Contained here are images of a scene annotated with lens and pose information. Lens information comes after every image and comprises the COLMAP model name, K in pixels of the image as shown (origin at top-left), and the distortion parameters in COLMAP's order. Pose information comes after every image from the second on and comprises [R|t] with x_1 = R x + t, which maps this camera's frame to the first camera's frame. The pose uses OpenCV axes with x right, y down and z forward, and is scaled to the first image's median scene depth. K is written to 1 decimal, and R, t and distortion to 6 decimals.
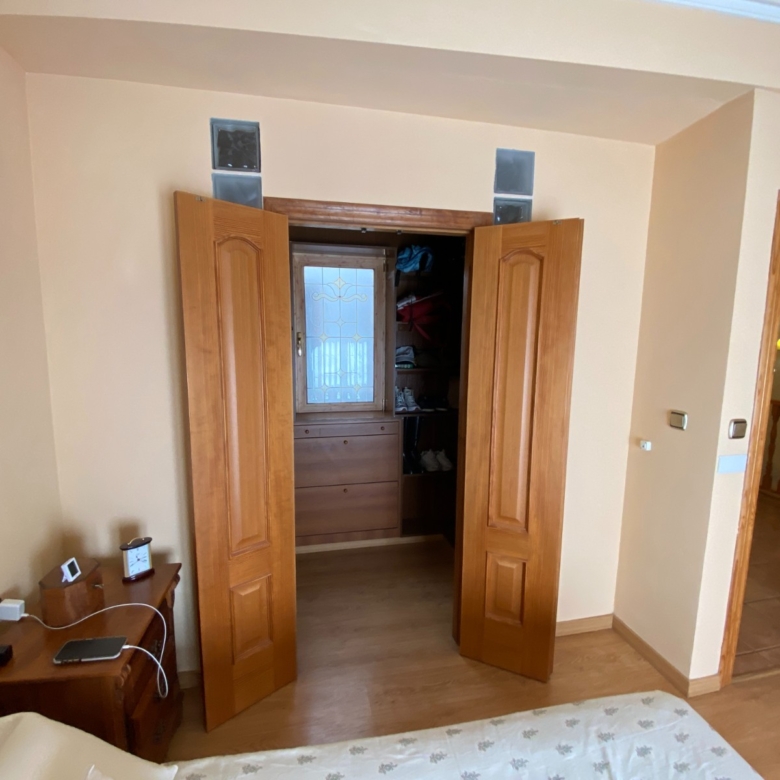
lens RADIAL K [[420.0, 0, 385.1], [0, 420.0, 387.7], [0, 0, 1]] dist [0.035054, -0.030529]
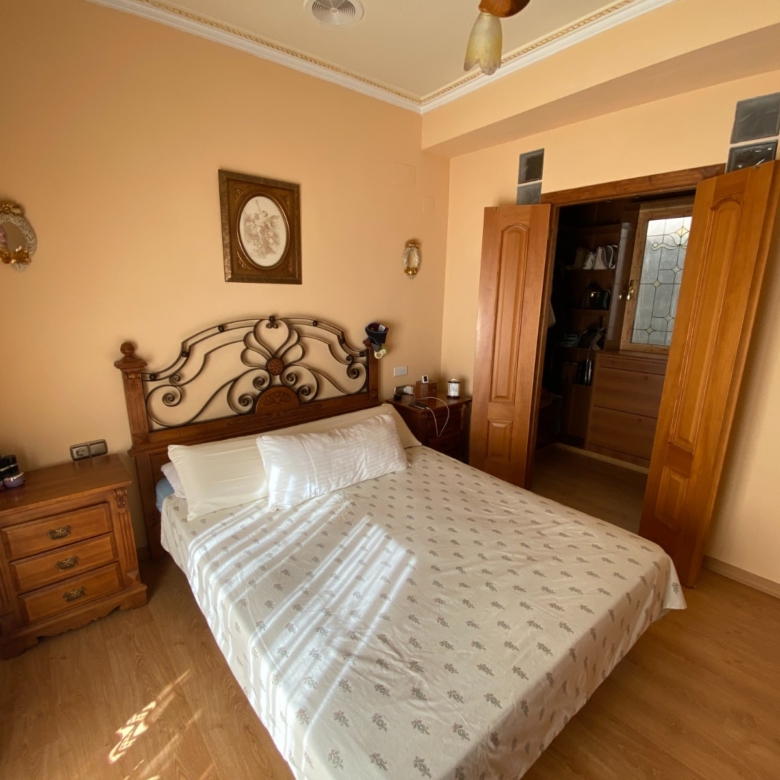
lens RADIAL K [[420.0, 0, 388.0], [0, 420.0, 388.1], [0, 0, 1]] dist [0.035054, -0.030529]
pose [[0.486387, 0.198105, -0.850989, 0.977453], [-0.110149, 0.980089, 0.165203, 0.077384], [0.866772, 0.013383, 0.498524, -0.321401]]
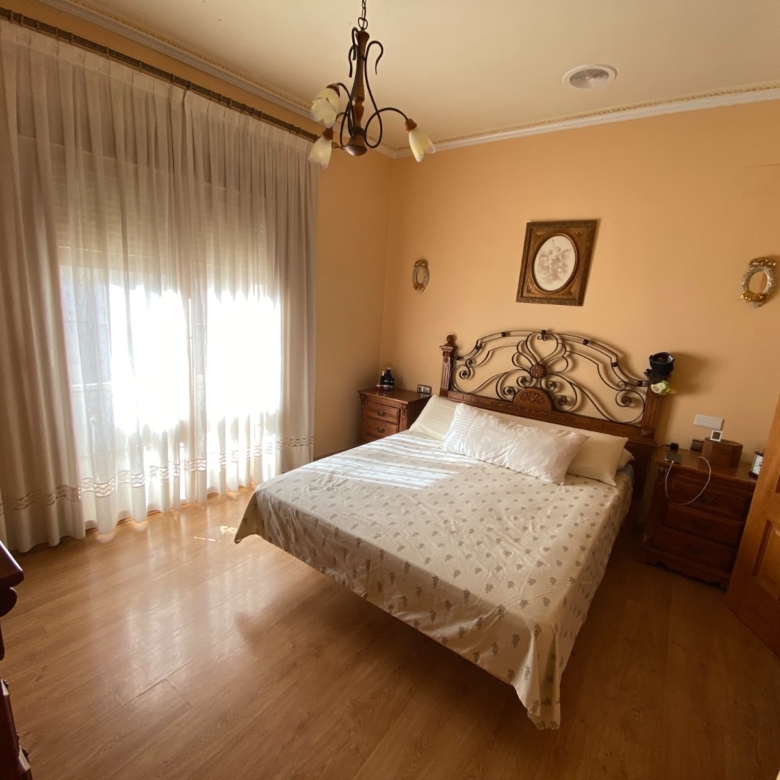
lens RADIAL K [[420.0, 0, 384.1], [0, 420.0, 389.9], [0, 0, 1]] dist [0.035054, -0.030529]
pose [[-0.730949, 0.085451, -0.677061, 1.238360], [-0.151390, 0.947105, 0.282972, -0.054685], [0.665428, 0.309339, -0.679349, 0.965138]]
